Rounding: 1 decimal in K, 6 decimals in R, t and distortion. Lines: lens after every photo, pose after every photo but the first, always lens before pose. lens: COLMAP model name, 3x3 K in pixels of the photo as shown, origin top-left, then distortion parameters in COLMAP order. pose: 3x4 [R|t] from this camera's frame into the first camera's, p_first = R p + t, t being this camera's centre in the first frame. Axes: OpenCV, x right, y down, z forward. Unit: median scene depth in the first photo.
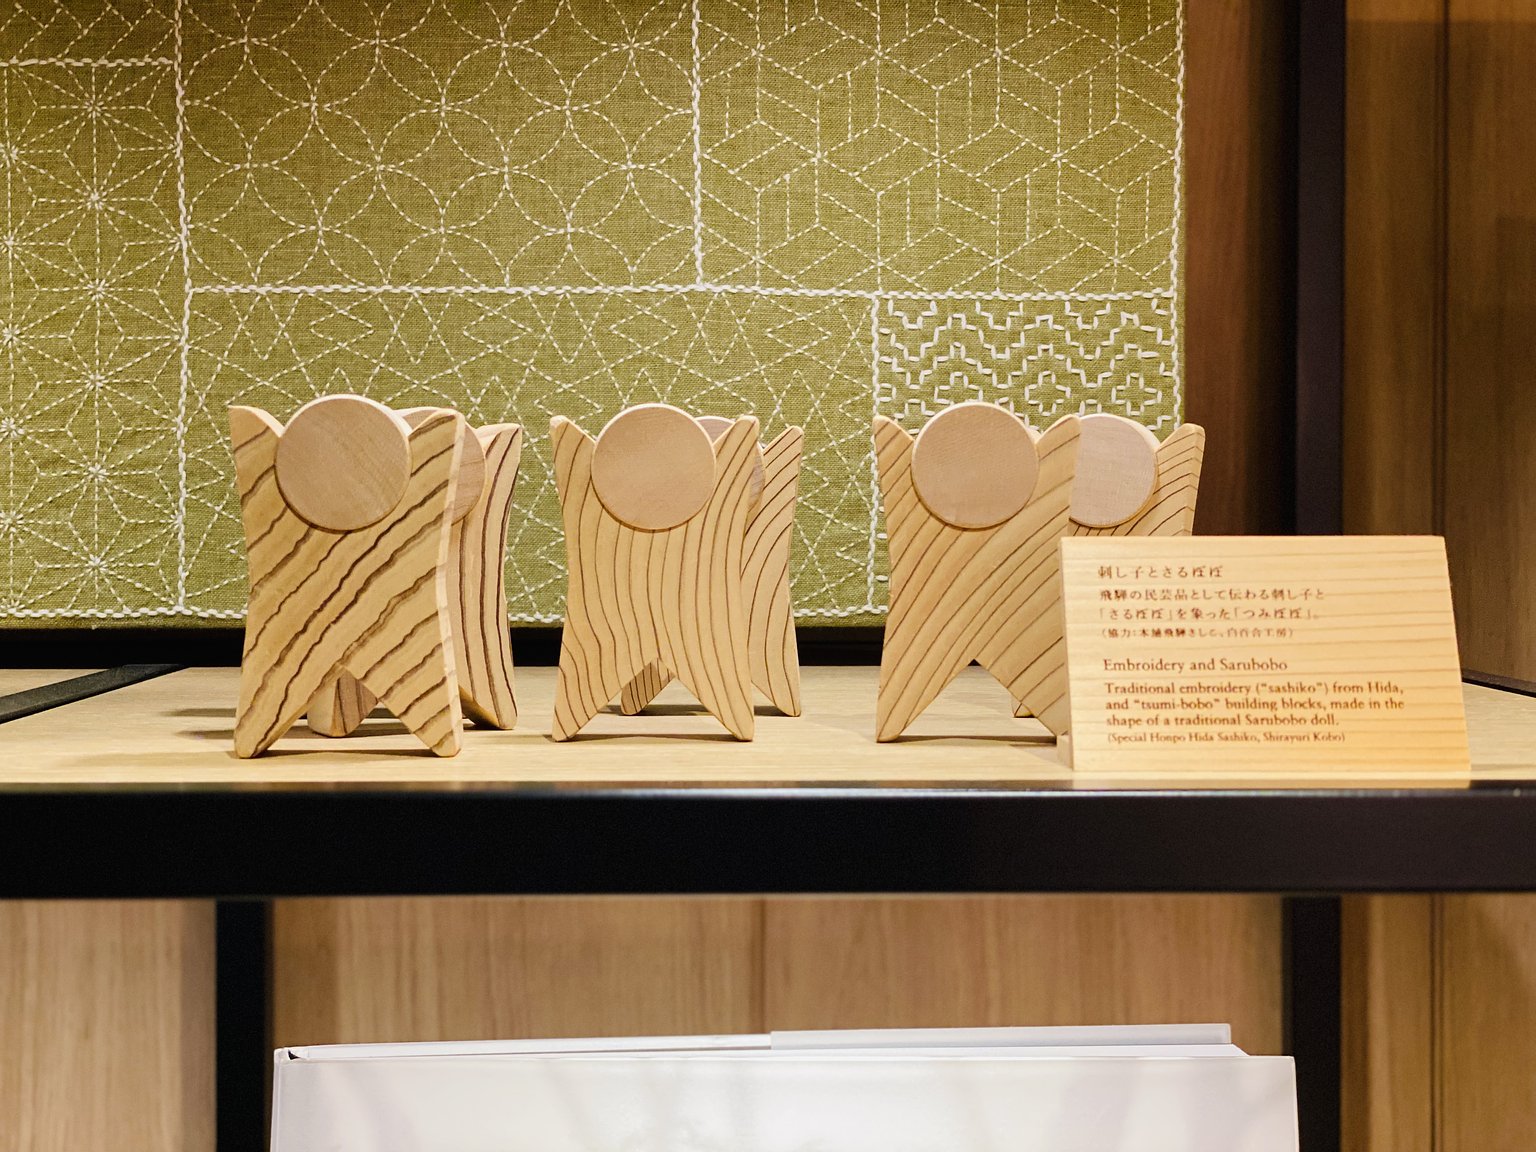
lens RADIAL K [[2274.3, 0, 766.4], [0, 2274.3, 564.6], [0, 0, 1]] dist [0.072723, 0.000000]
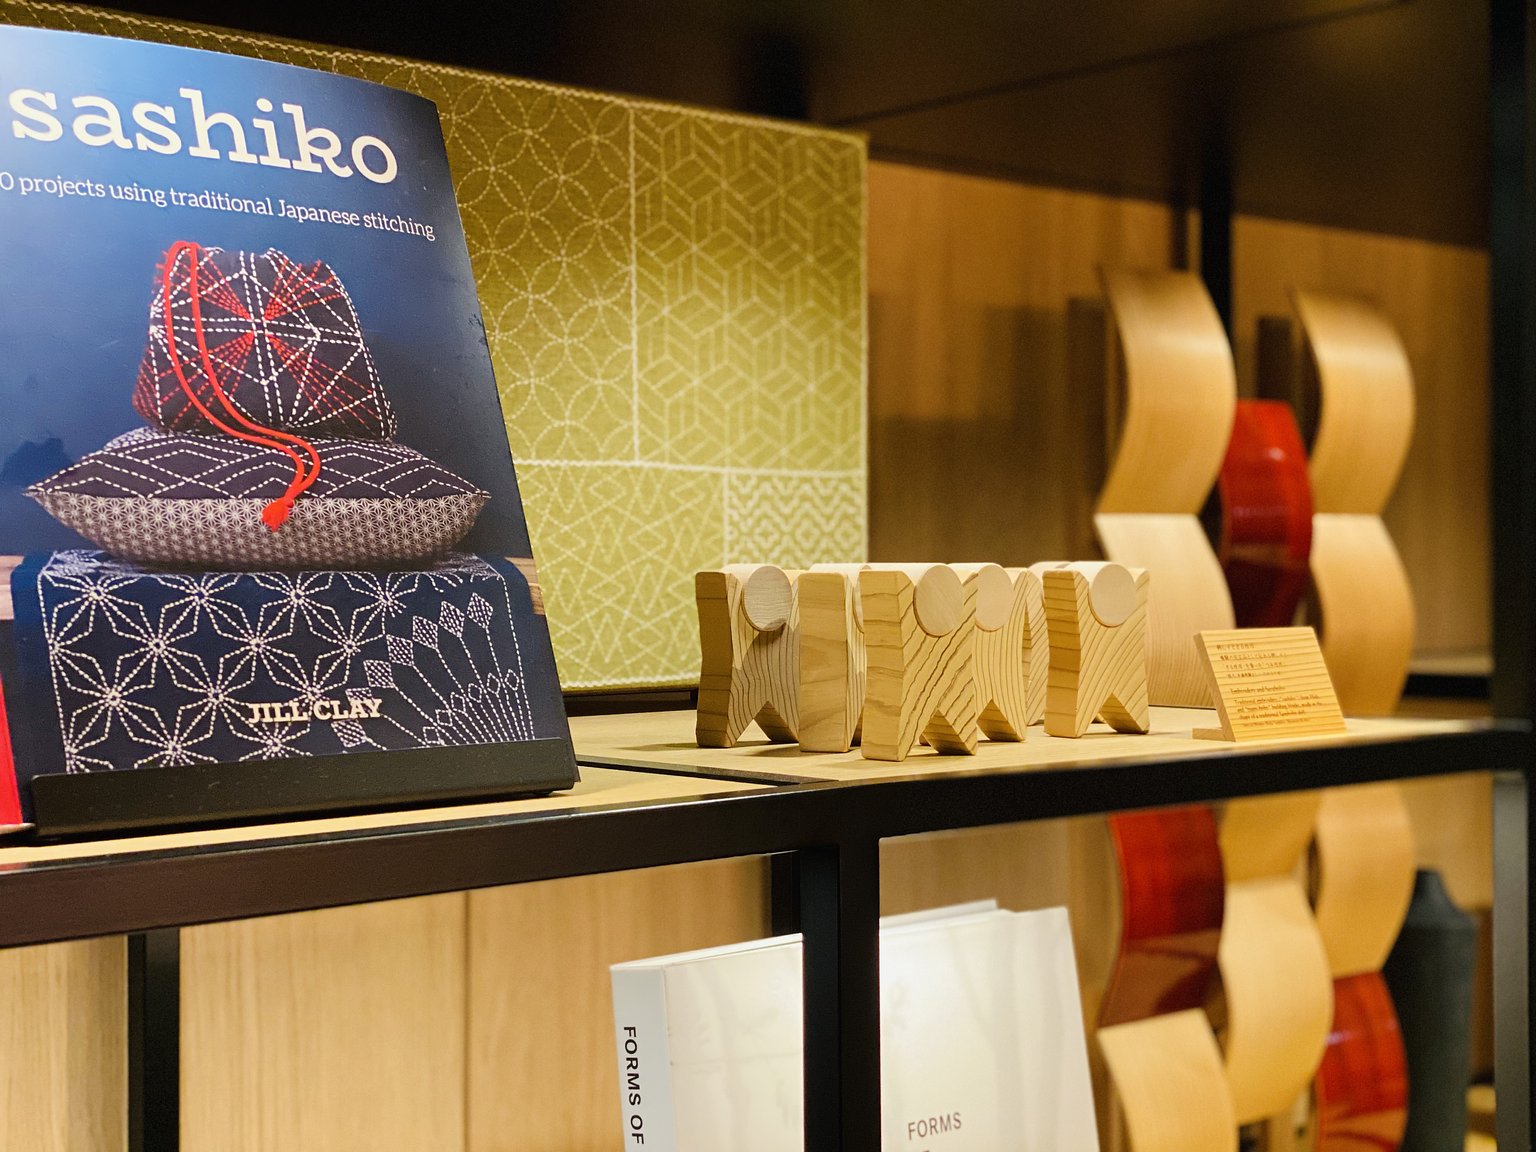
lens RADIAL K [[2274.3, 0, 770.7], [0, 2274.3, 580.5], [0, 0, 1]] dist [0.072723, 0.000000]
pose [[0.773914, -0.008636, 0.633231, -0.920149], [0.017462, 0.999818, -0.007706, -0.030559], [-0.633049, 0.017021, 0.773924, -0.227181]]
